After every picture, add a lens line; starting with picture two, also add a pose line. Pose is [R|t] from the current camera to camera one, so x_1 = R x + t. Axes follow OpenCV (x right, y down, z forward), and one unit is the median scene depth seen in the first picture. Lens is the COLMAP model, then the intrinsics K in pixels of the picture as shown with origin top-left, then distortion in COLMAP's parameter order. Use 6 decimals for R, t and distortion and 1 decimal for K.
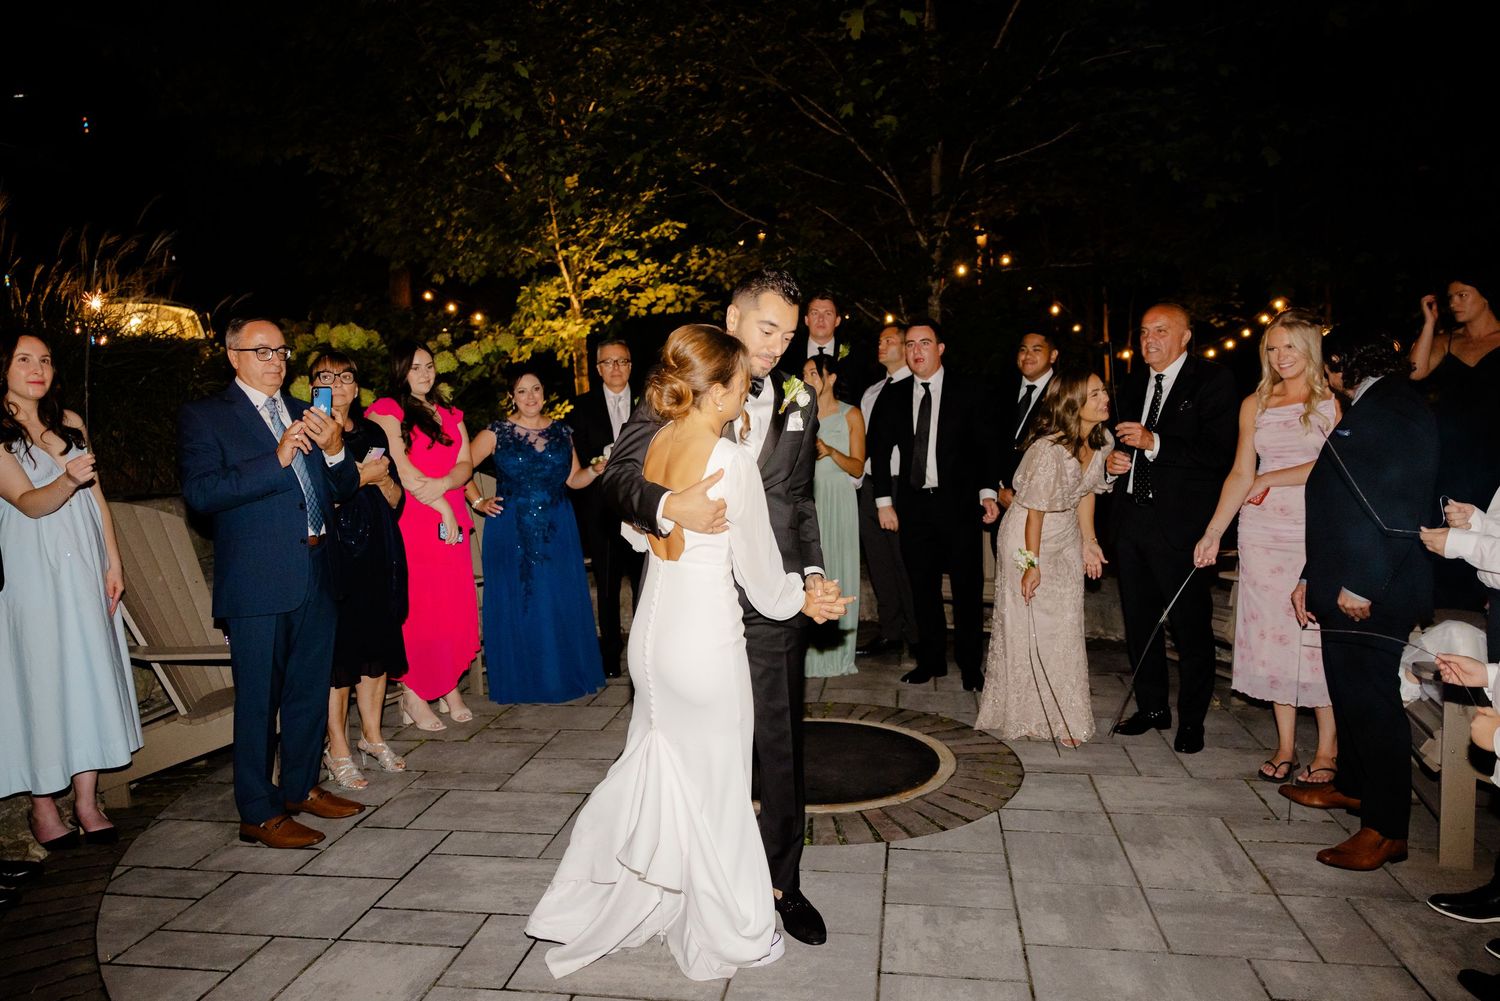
lens RADIAL K [[1049.0, 0, 750.0], [0, 1049.0, 500.5], [0, 0, 1]] dist [0.004507, 0.005802]
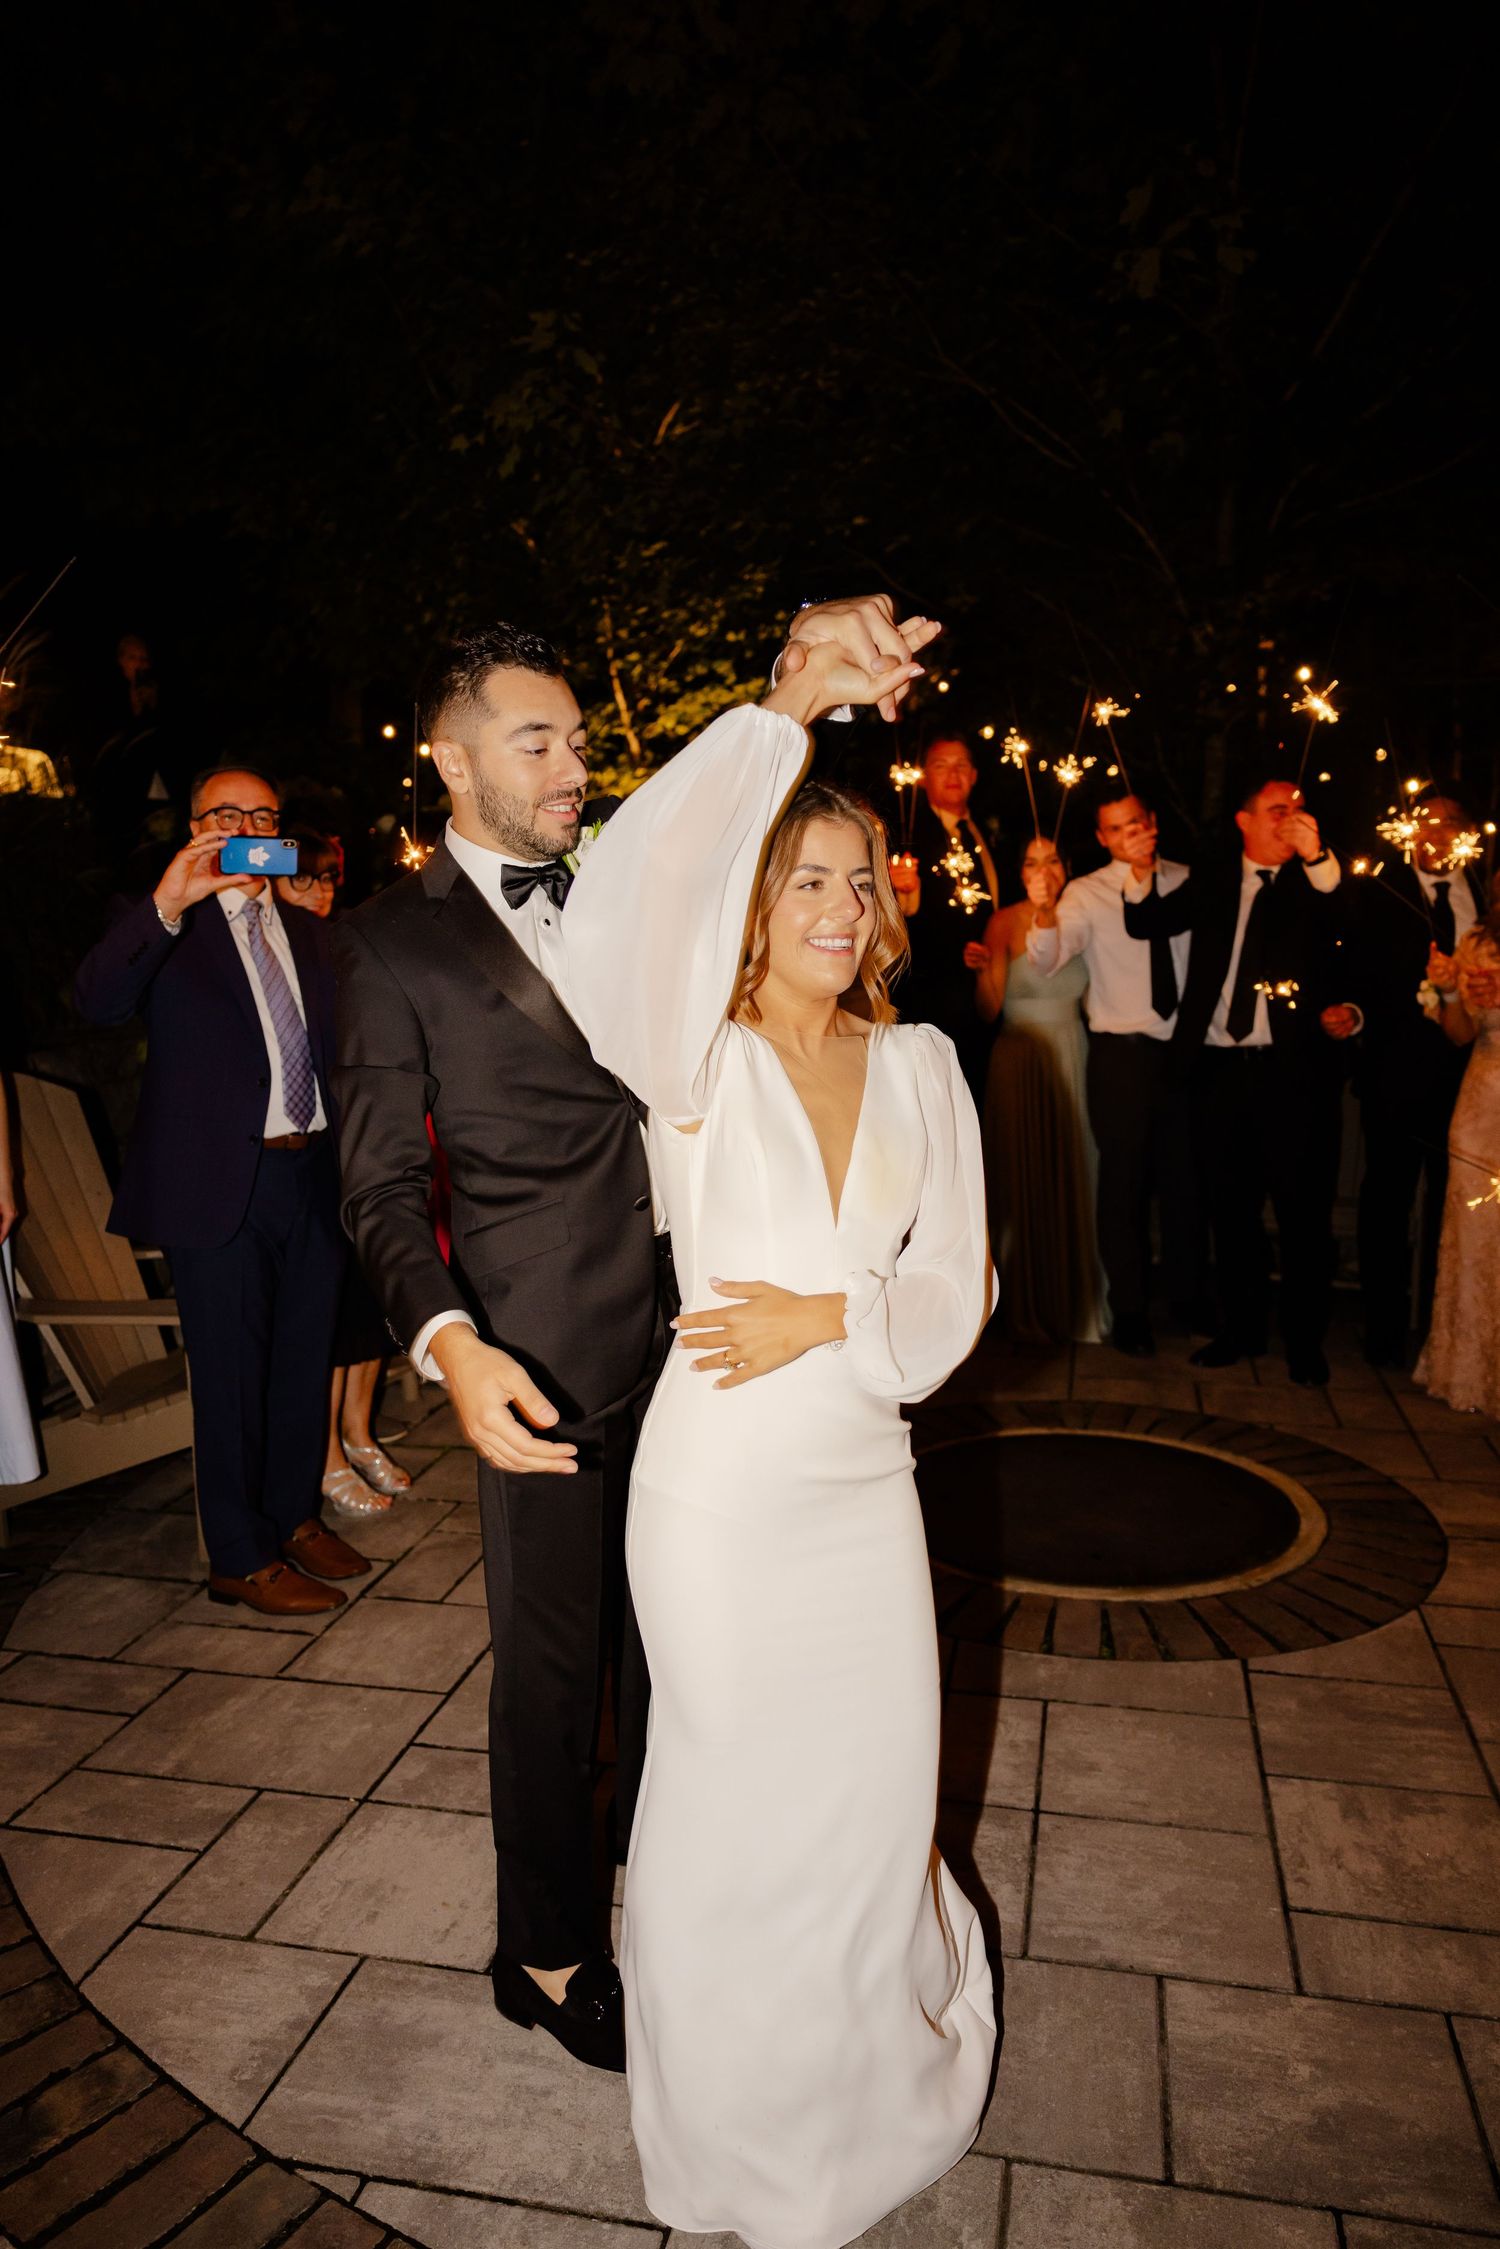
lens RADIAL K [[1582.4, 0, 749.8], [0, 1582.4, 1140.1], [0, 0, 1]] dist [0.002996, 0.002255]
pose [[0.998004, 0.017064, -0.060808, -0.088809], [-0.013405, 0.998104, 0.060080, -0.018575], [0.061718, -0.059145, 0.996340, 0.088122]]
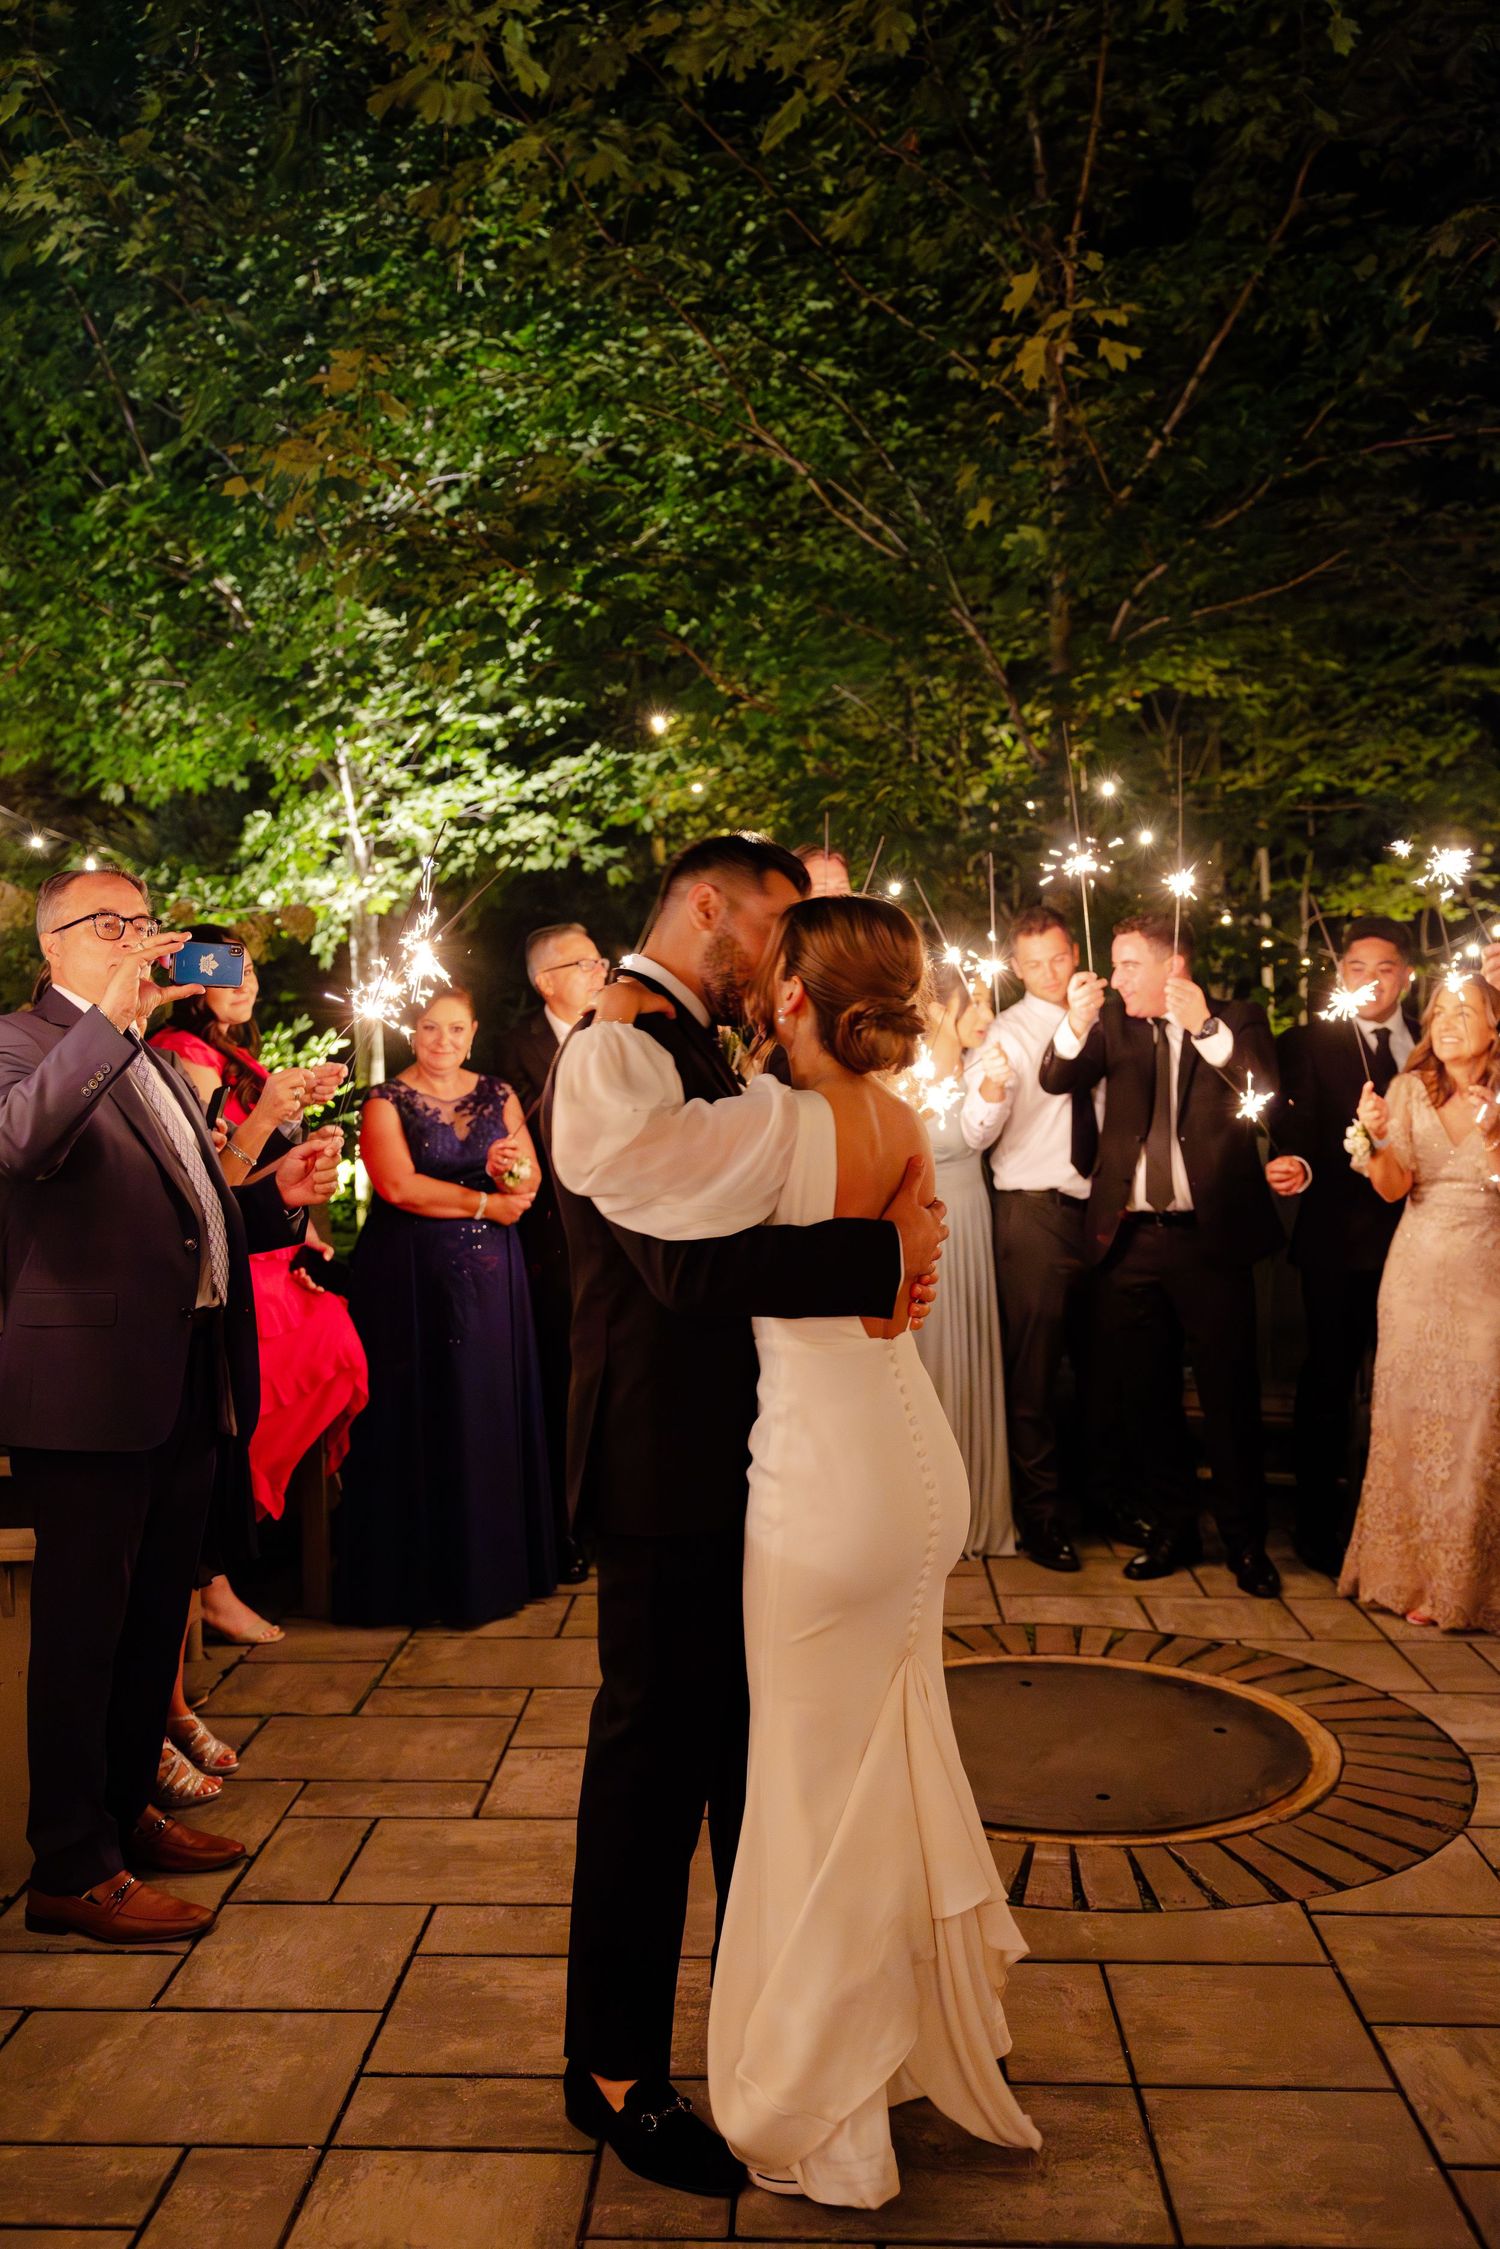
lens RADIAL K [[1969.3, 0, 749.3], [0, 1969.3, 1117.5], [0, 0, 1]] dist [-0.009635, 0.025674]
pose [[0.992749, 0.014395, 0.119339, -0.234988], [-0.008200, 0.998601, -0.052241, -0.010220], [-0.119924, 0.050884, 0.991478, 0.034552]]
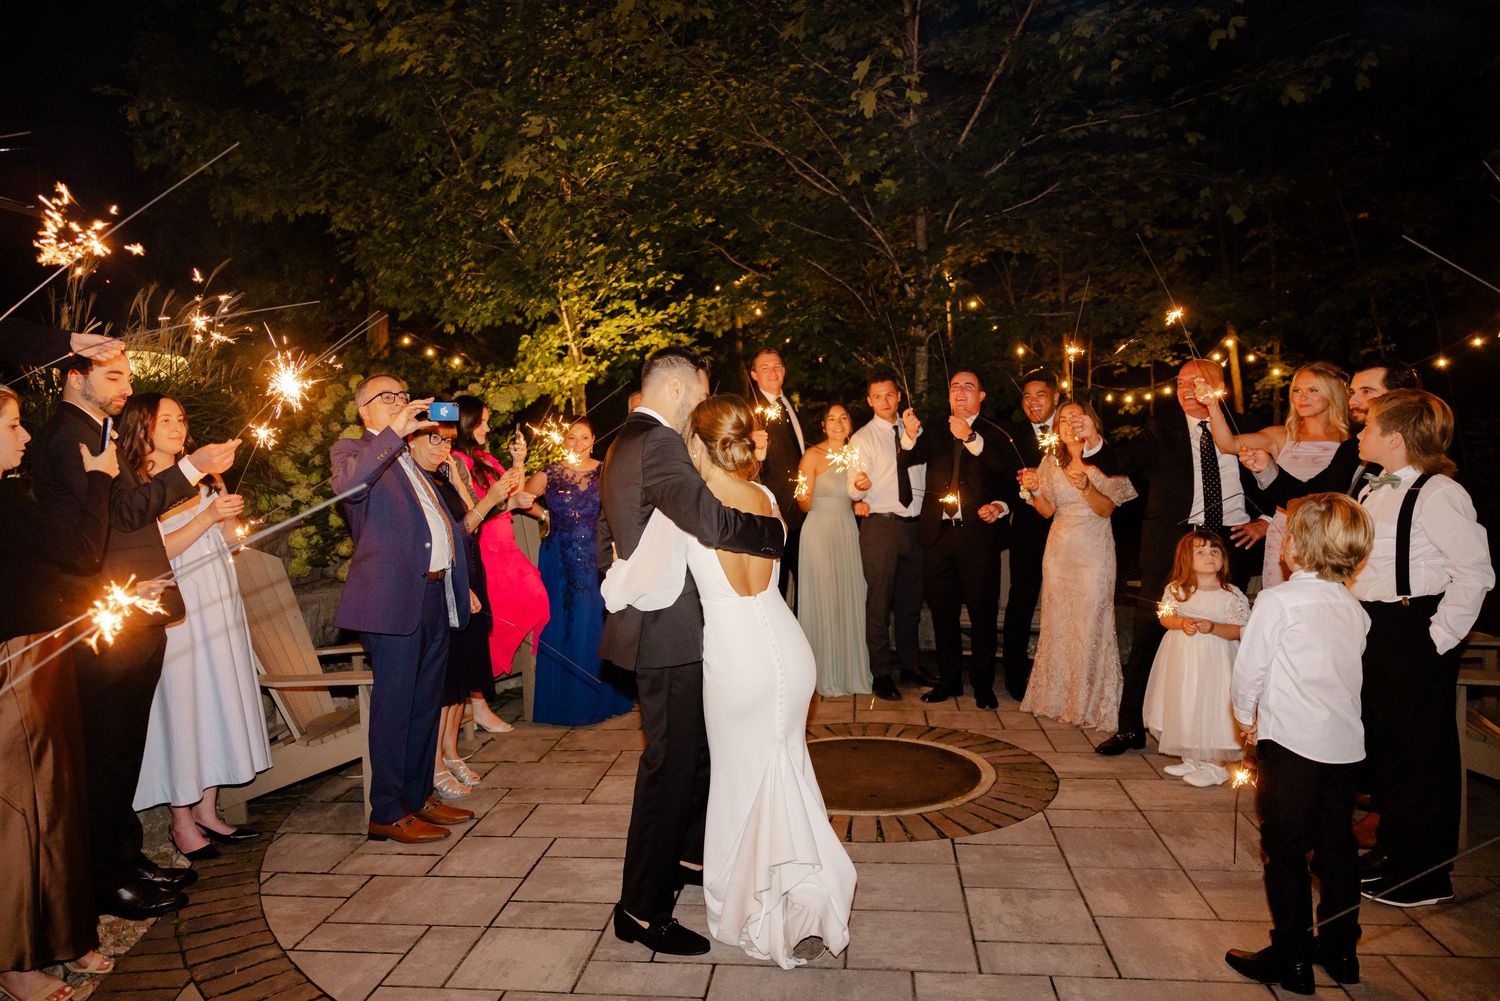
lens RADIAL K [[1055.4, 0, 725.5], [0, 1055.4, 494.4], [0, 0, 1]] dist [0.002996, 0.002255]
pose [[0.999579, -0.009790, 0.027309, -0.122843], [0.010937, 0.999050, -0.042194, 0.002129], [-0.026870, 0.042475, 0.998736, -0.122703]]
